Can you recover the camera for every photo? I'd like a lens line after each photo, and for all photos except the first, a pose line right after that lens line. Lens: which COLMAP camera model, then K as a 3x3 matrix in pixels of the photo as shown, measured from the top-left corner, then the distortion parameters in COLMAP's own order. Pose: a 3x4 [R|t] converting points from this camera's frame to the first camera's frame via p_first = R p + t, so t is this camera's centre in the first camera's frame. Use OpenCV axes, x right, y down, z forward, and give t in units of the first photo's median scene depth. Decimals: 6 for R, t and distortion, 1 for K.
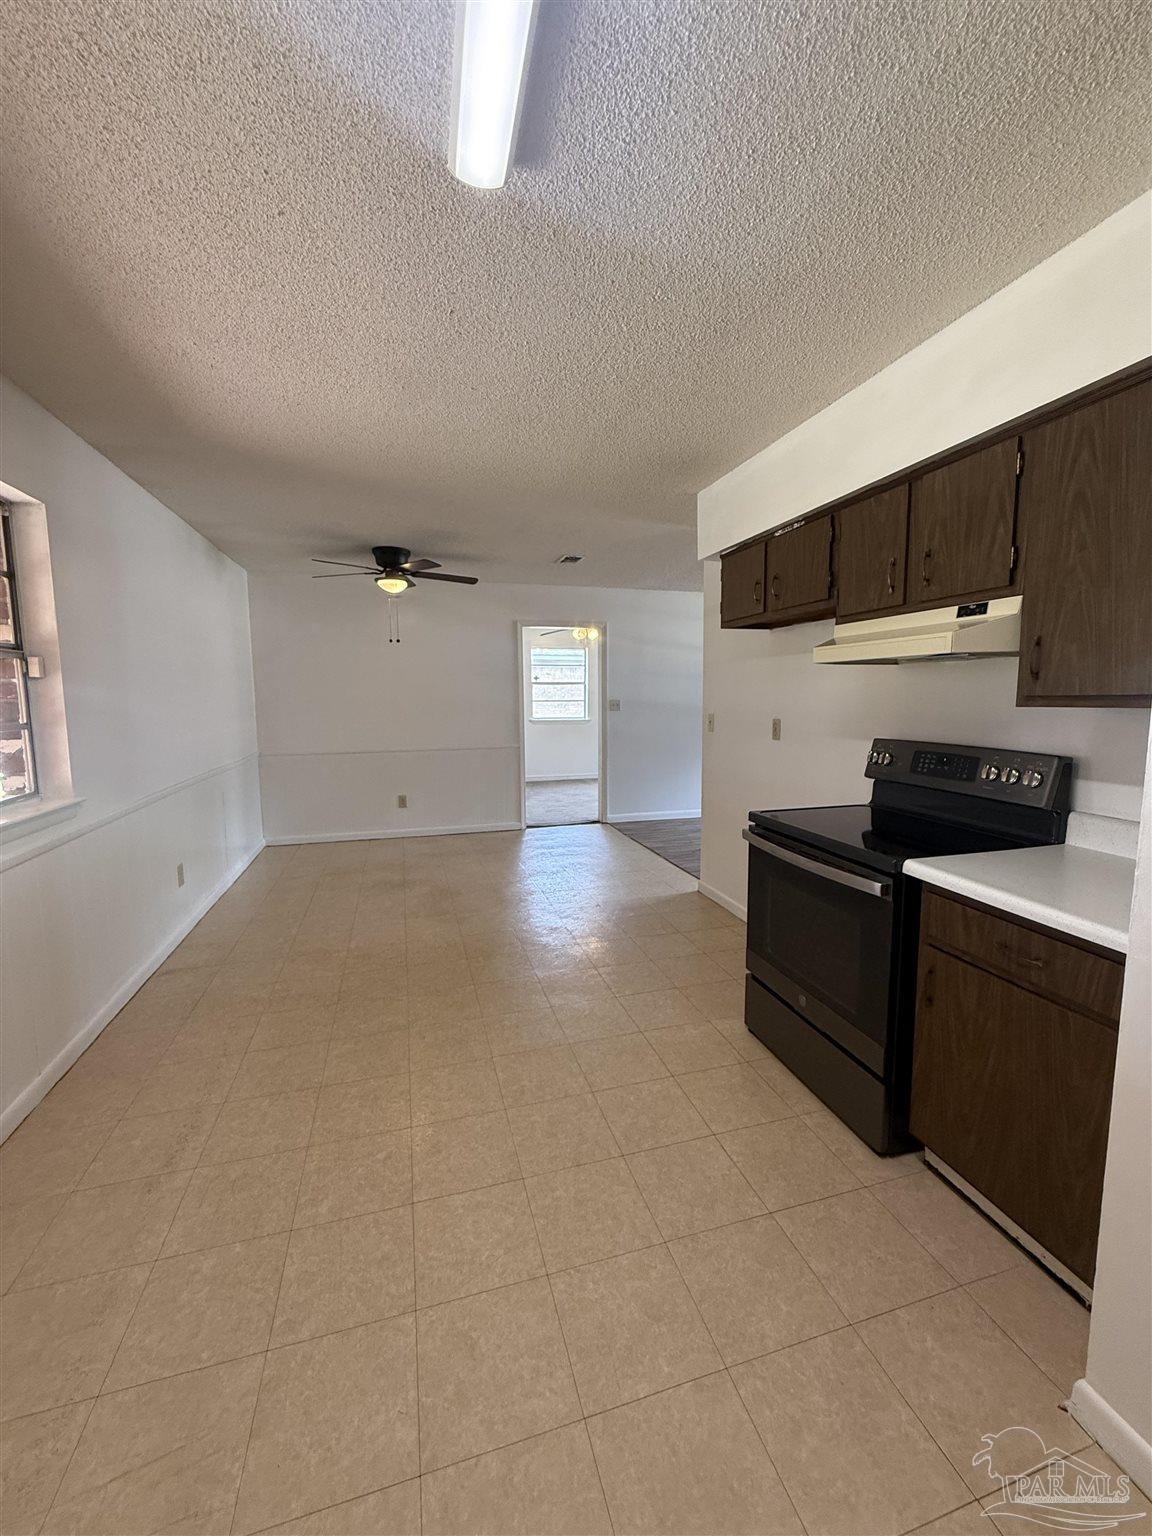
lens RADIAL K [[612.8, 0, 577.0], [0, 612.8, 766.7], [0, 0, 1]] dist [0.002628, -0.000076]
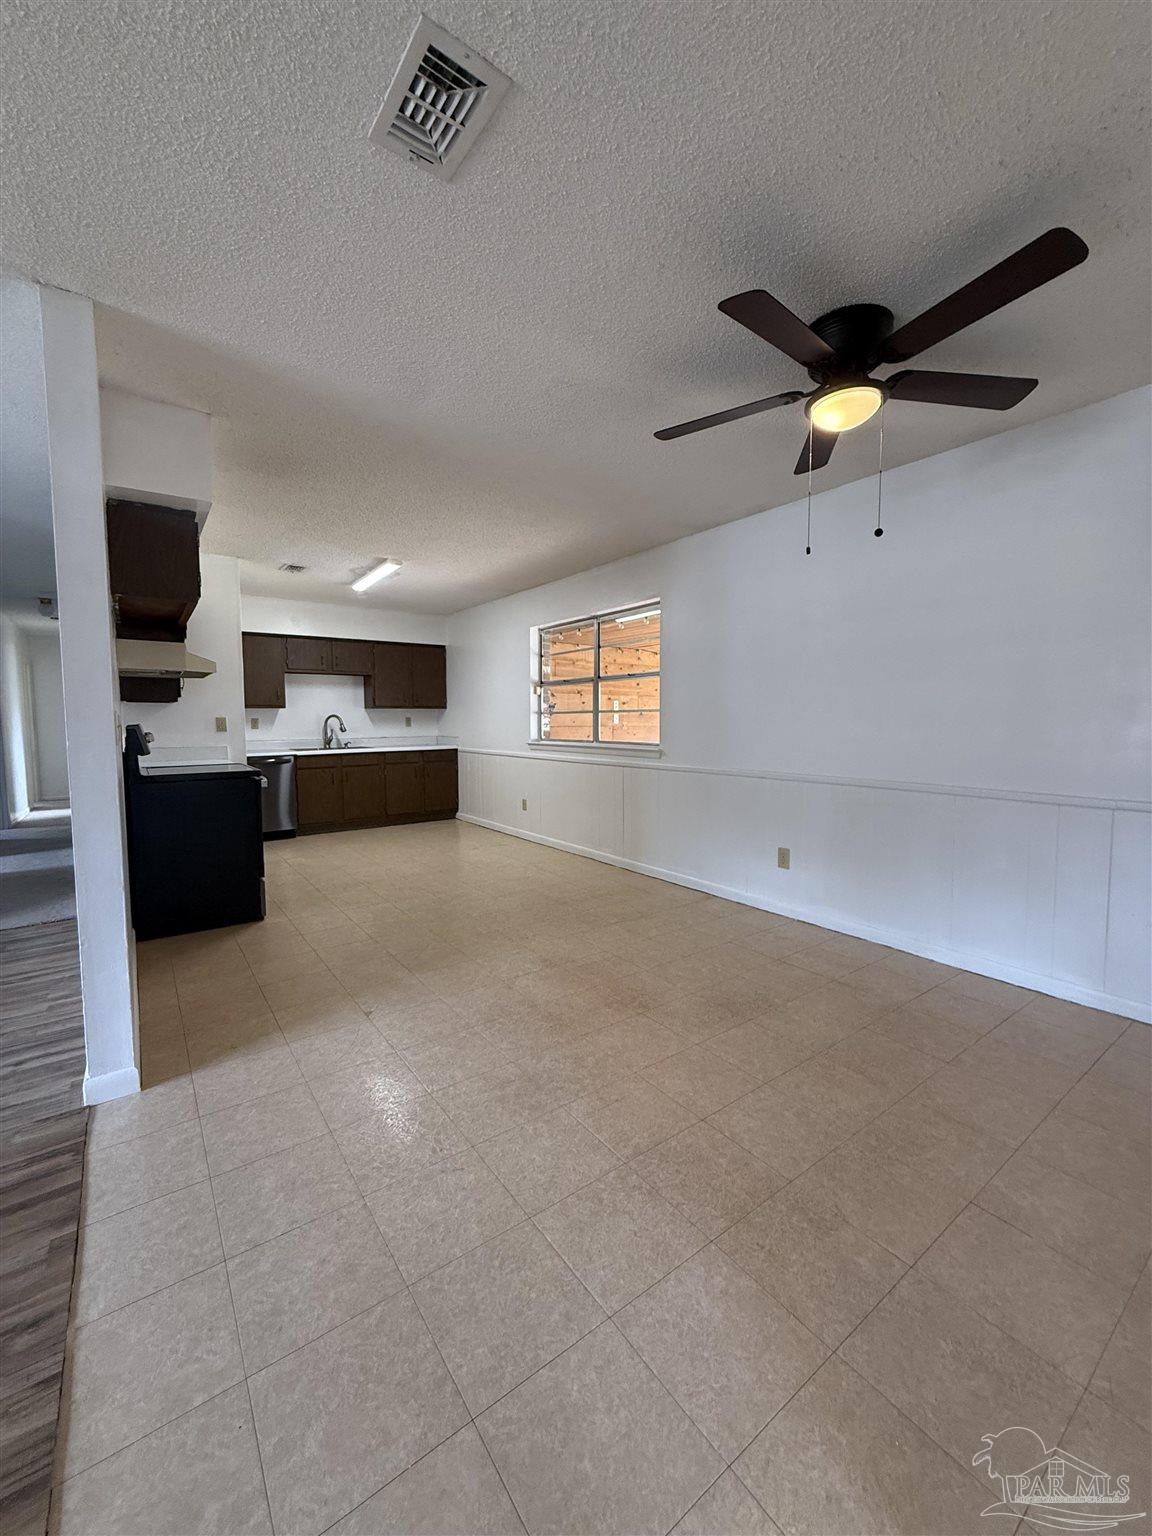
lens RADIAL K [[612.8, 0, 577.0], [0, 612.8, 766.7], [0, 0, 1]] dist [0.002628, -0.000076]
pose [[-0.938252, 0.038233, -0.343834, 0.057387], [-0.030271, 0.980989, 0.191686, -0.211767], [0.344627, 0.190258, -0.919257, 2.260358]]
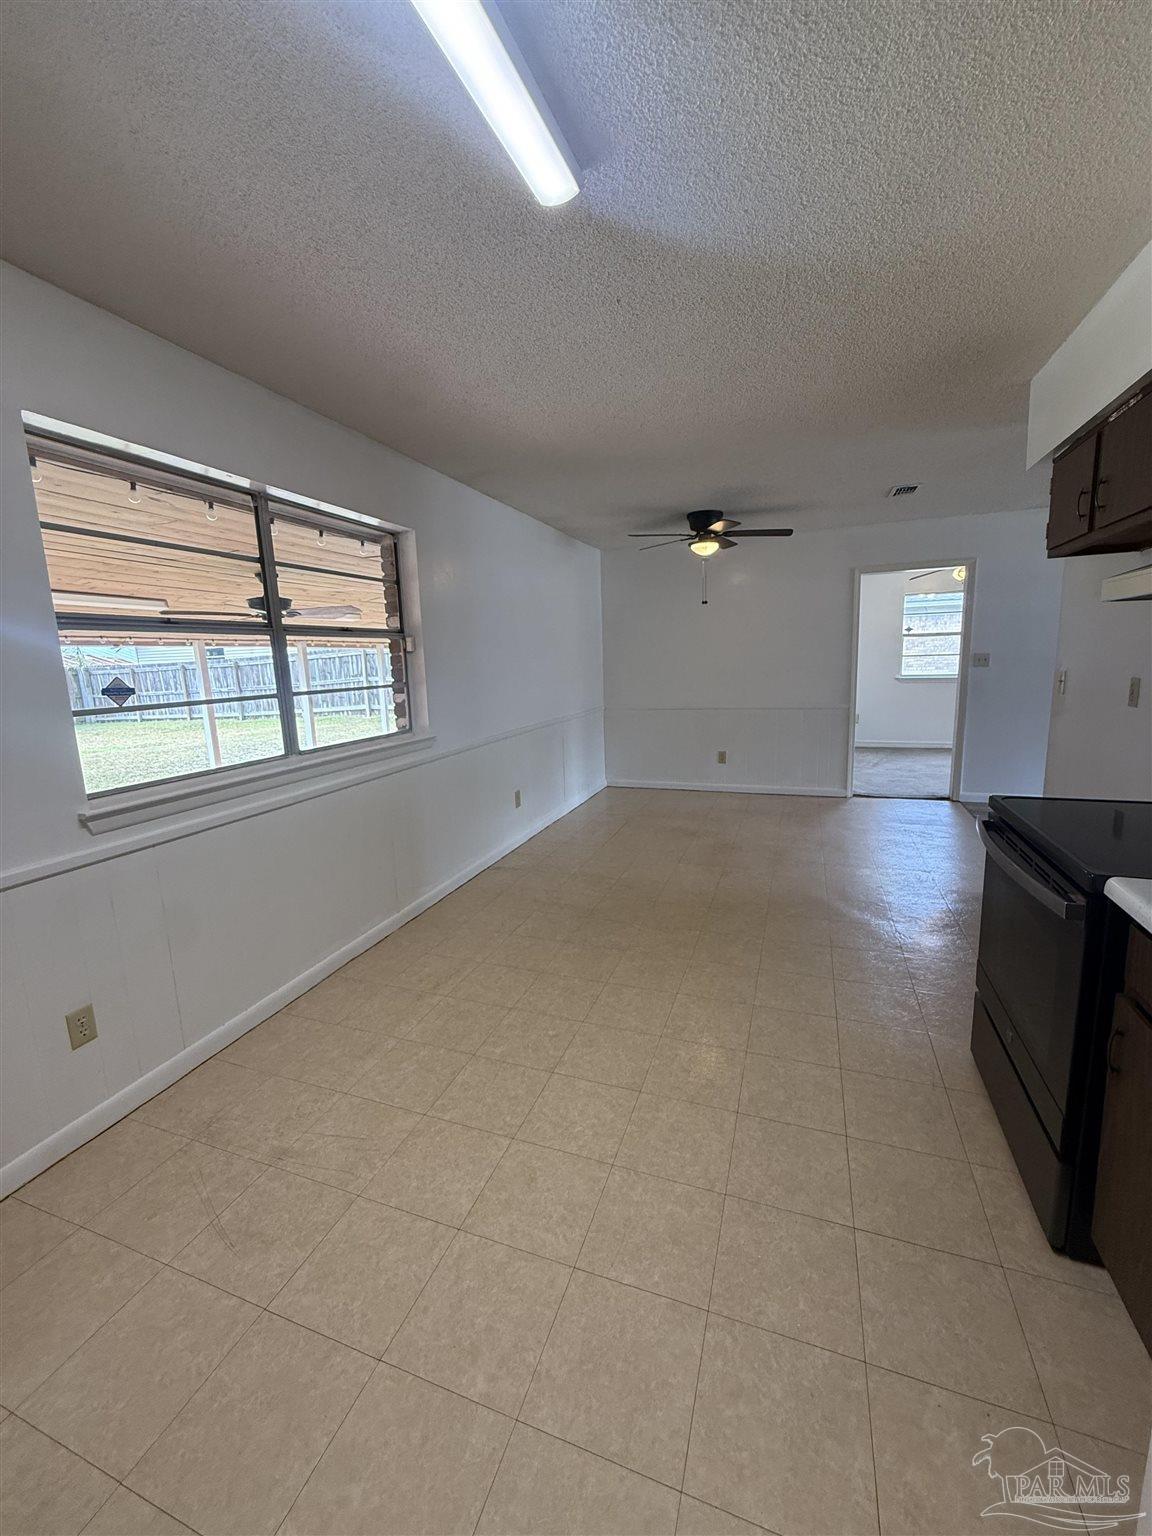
lens RADIAL K [[612.8, 0, 577.0], [0, 612.8, 766.7], [0, 0, 1]] dist [0.002628, -0.000076]
pose [[0.806829, 0.082691, -0.584969, 0.263624], [-0.042369, 0.995705, 0.082315, -0.005791], [0.589263, -0.041629, 0.806868, 0.030929]]
